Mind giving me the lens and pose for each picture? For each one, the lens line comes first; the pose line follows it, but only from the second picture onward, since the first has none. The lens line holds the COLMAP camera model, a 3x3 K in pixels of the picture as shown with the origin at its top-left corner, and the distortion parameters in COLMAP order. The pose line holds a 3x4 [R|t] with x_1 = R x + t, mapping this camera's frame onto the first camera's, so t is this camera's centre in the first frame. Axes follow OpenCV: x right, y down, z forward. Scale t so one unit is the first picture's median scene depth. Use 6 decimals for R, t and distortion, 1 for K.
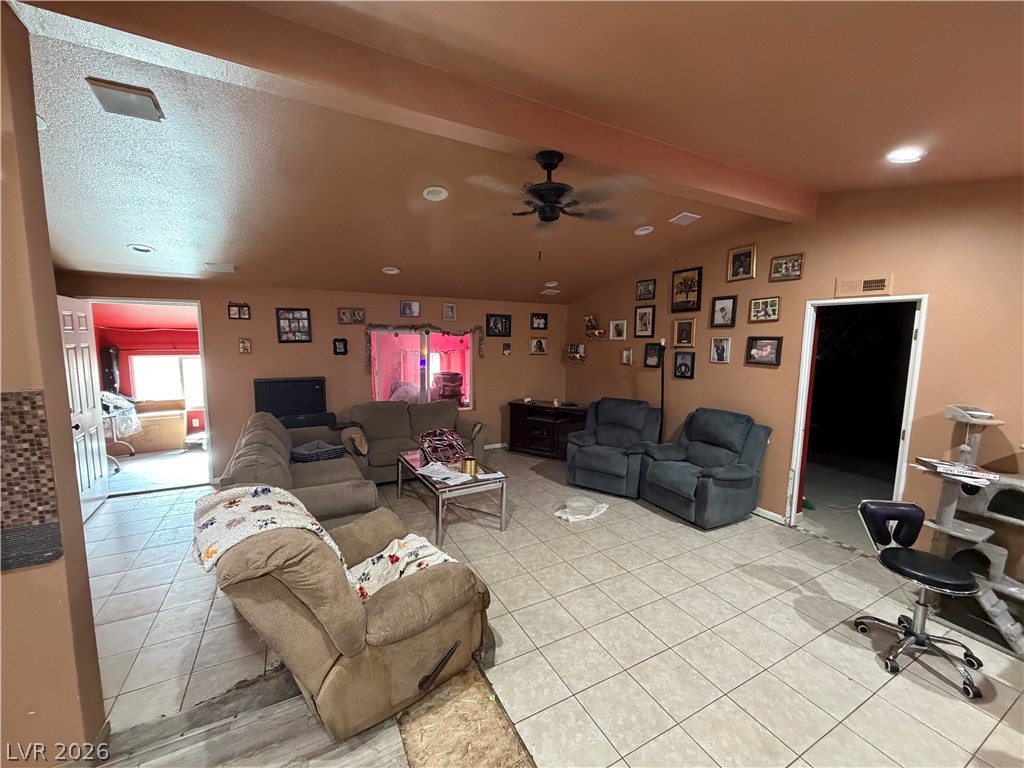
lens RADIAL K [[407.0, 0, 508.1], [0, 407.0, 384.8], [0, 0, 1]] dist [0.000090, -0.000006]
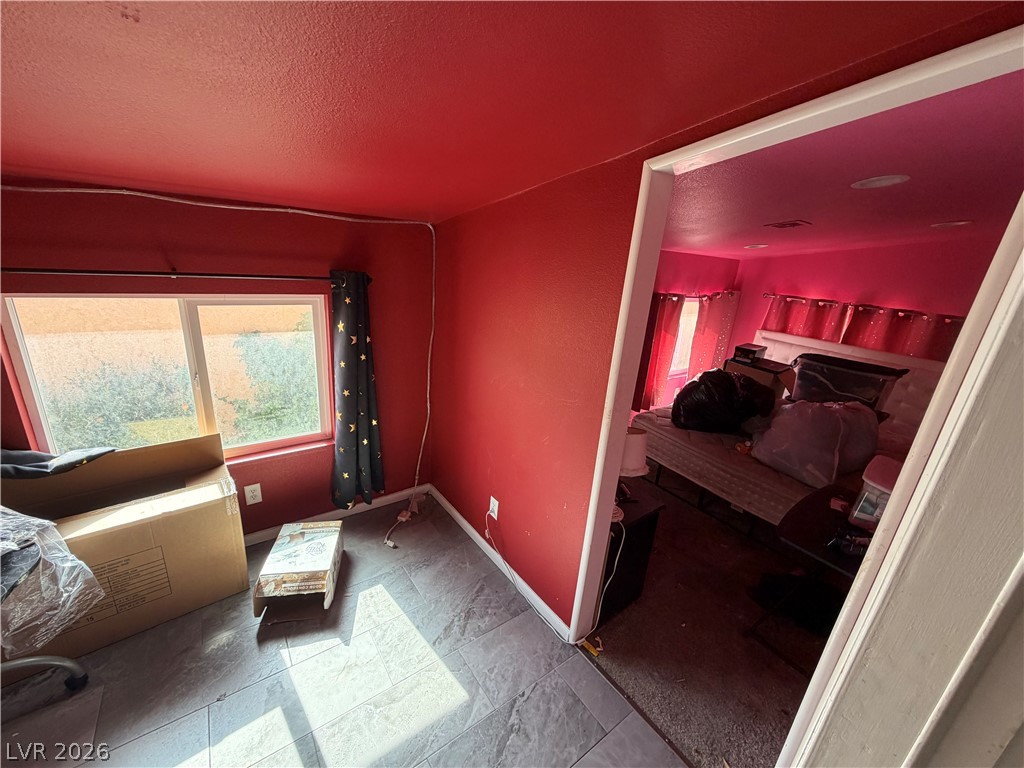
lens RADIAL K [[407.0, 0, 512.7], [0, 407.0, 388.4], [0, 0, 1]] dist [0.000090, -0.000006]
pose [[0.987428, 0.019713, 0.156837, -1.141667], [-0.051379, 0.978344, 0.200509, -0.139881], [-0.149488, -0.206046, 0.967056, 1.227870]]
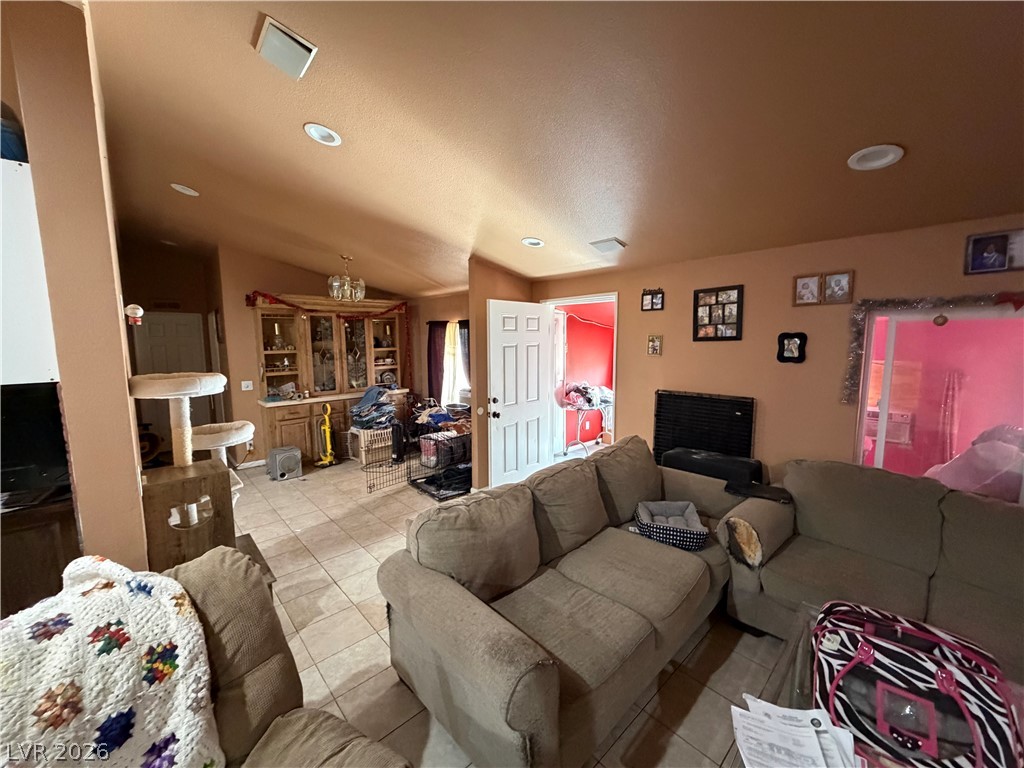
lens RADIAL K [[407.0, 0, 510.2], [0, 407.0, 384.5], [0, 0, 1]] dist [0.000090, -0.000006]
pose [[0.255649, 0.095296, -0.962061, 0.034587], [-0.099909, 0.992406, 0.071753, -0.067492], [0.961593, 0.077775, 0.263229, 0.727709]]
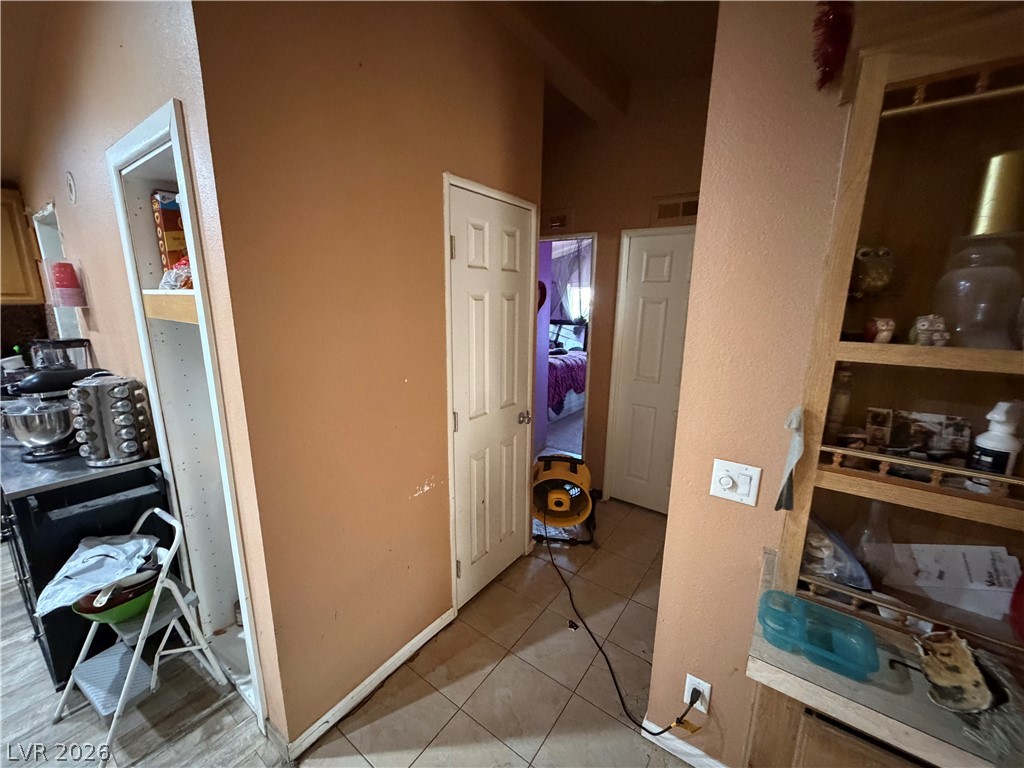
lens RADIAL K [[407.0, 0, 511.7], [0, 407.0, 385.0], [0, 0, 1]] dist [0.000090, -0.000006]
pose [[-0.895025, 0.067286, -0.440912, -1.332570], [-0.077756, 0.949878, 0.302797, -0.026655], [0.439186, 0.305295, -0.844932, 0.376499]]
